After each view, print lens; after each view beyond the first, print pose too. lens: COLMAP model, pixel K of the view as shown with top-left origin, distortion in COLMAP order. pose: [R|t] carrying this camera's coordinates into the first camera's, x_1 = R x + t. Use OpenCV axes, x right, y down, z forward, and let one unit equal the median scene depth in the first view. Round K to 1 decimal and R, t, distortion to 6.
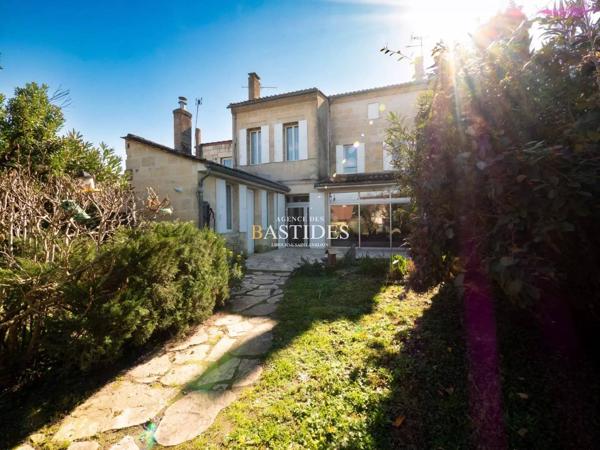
lens RADIAL K [[253.6, 0, 300.4], [0, 253.6, 222.2], [0, 0, 1]] dist [-0.001749, -0.000579]
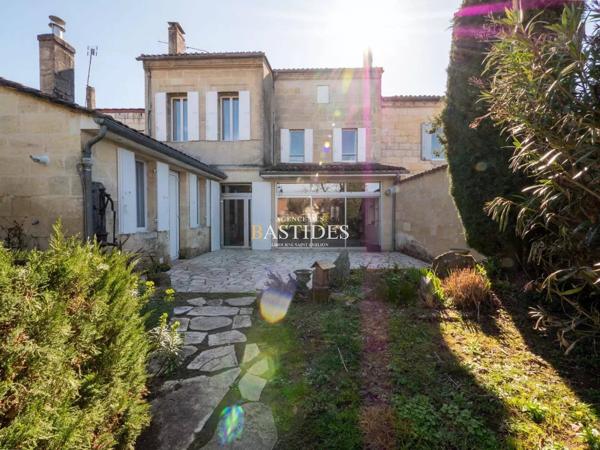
lens RADIAL K [[253.6, 0, 300.4], [0, 253.6, 222.2], [0, 0, 1]] dist [-0.001749, -0.000579]
pose [[0.957121, 0.004847, 0.289649, -0.050508], [-0.010479, 0.999785, 0.017897, -0.001153], [-0.289500, -0.020165, 0.956966, 0.167338]]
